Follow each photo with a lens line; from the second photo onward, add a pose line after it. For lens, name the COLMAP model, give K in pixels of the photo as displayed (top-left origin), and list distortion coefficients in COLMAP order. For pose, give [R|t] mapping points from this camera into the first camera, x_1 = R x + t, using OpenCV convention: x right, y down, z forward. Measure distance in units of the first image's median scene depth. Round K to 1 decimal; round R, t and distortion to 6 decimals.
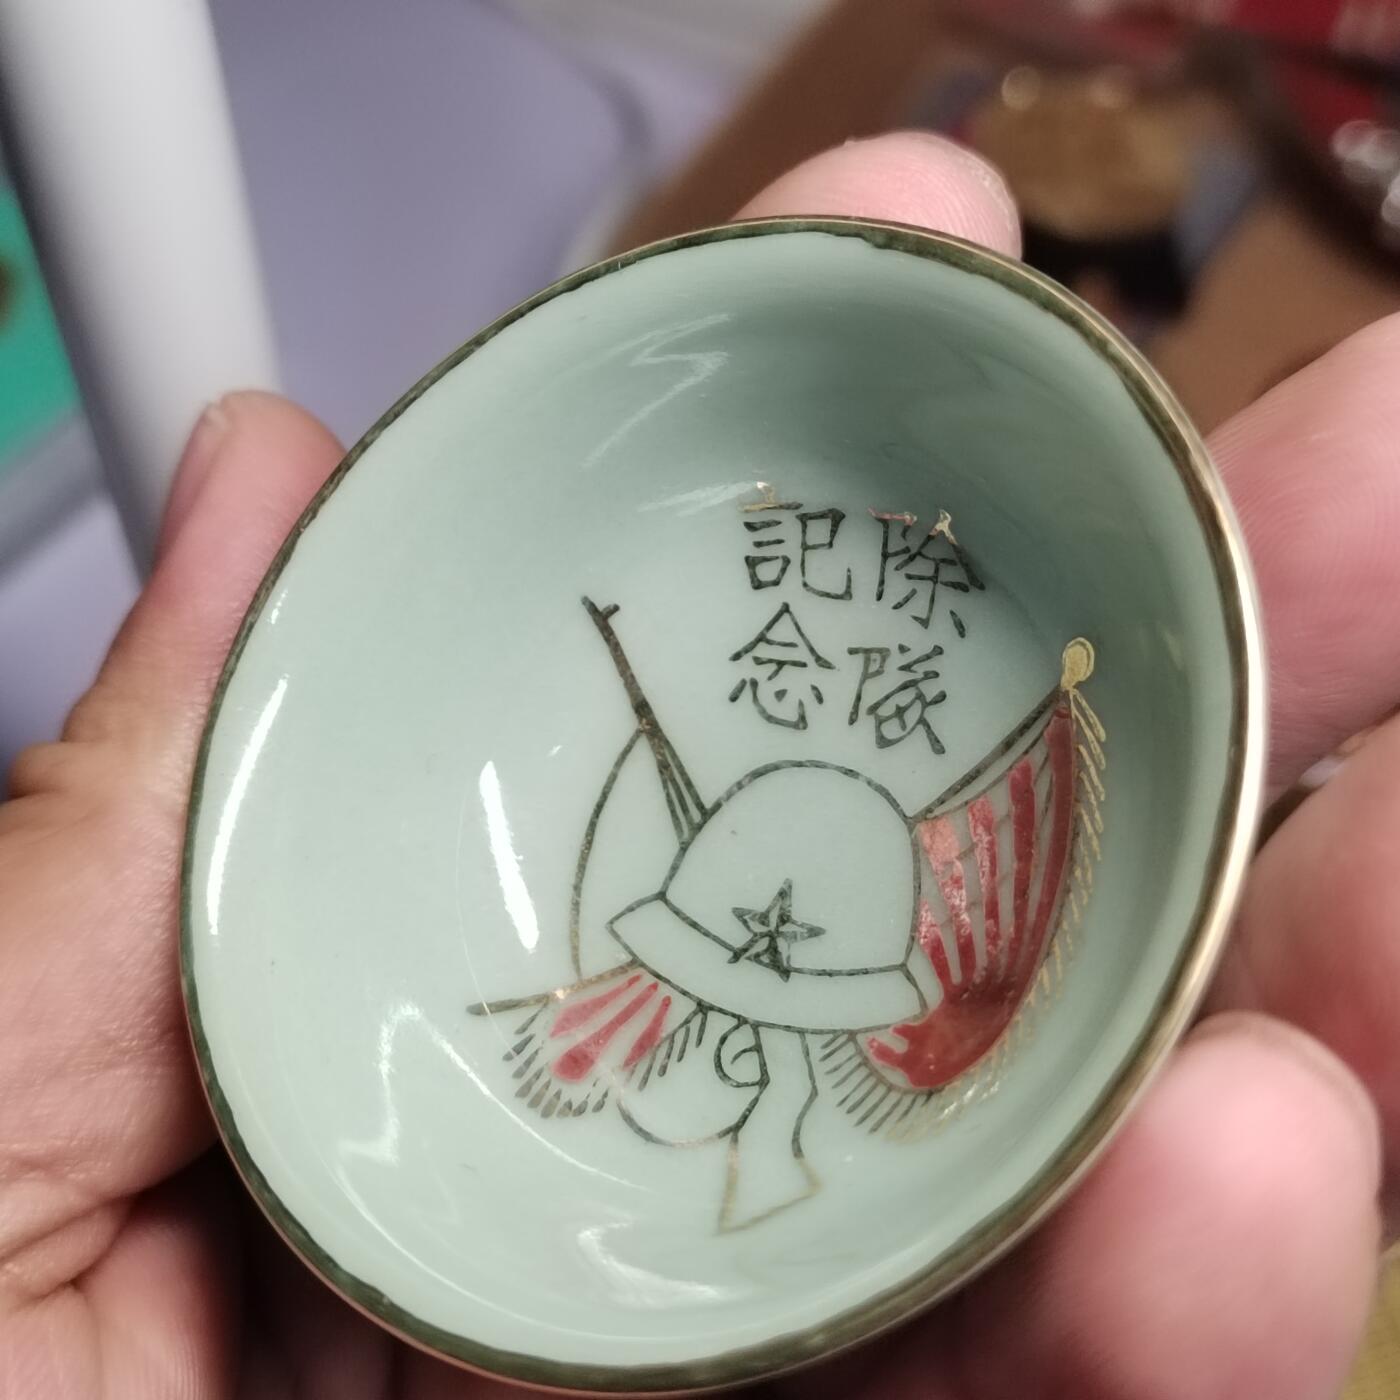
lens RADIAL K [[2157.3, 0, 718.3], [0, 2157.3, 682.6], [0, 0, 1]] dist [0.251725, -2.197235]
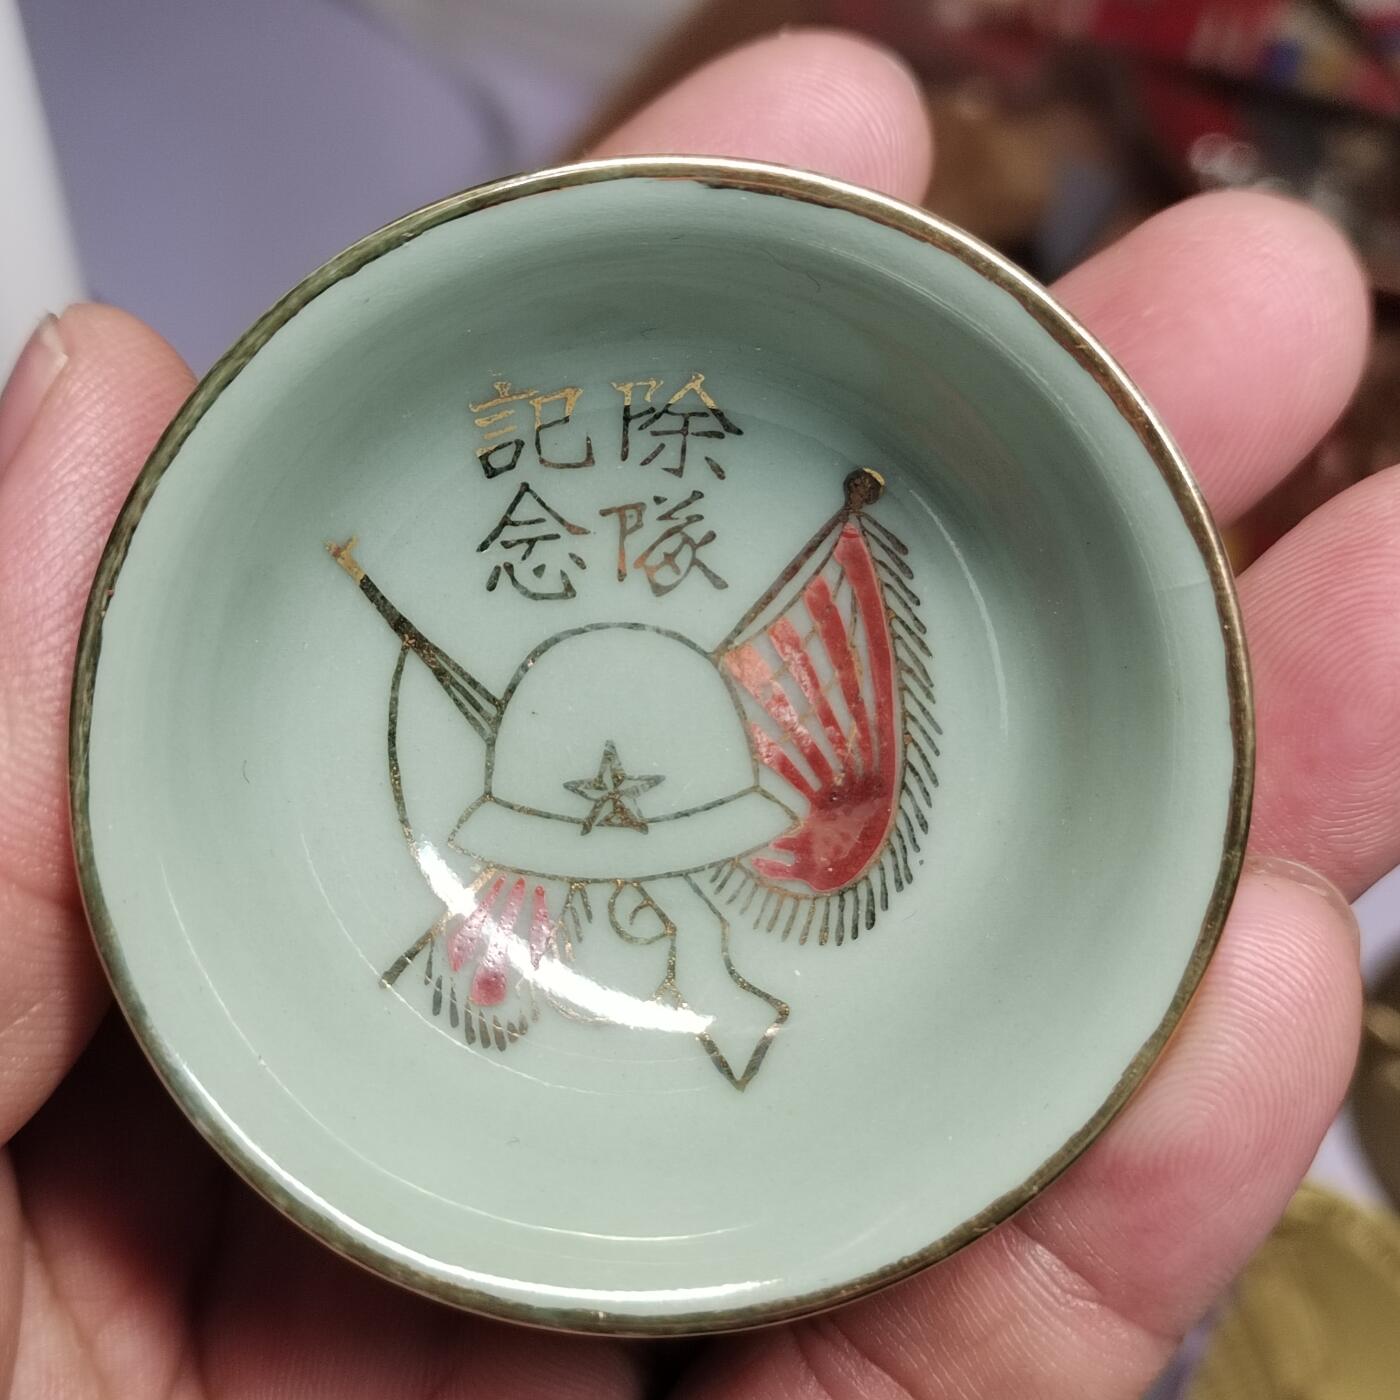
lens RADIAL K [[2157.3, 0, 718.3], [0, 2157.3, 682.6], [0, 0, 1]] dist [0.251725, -2.197235]
pose [[0.776007, -0.379299, 0.503930, -0.445268], [0.165766, 0.893532, 0.417280, -0.363848], [-0.608551, -0.240277, 0.756262, 0.187610]]
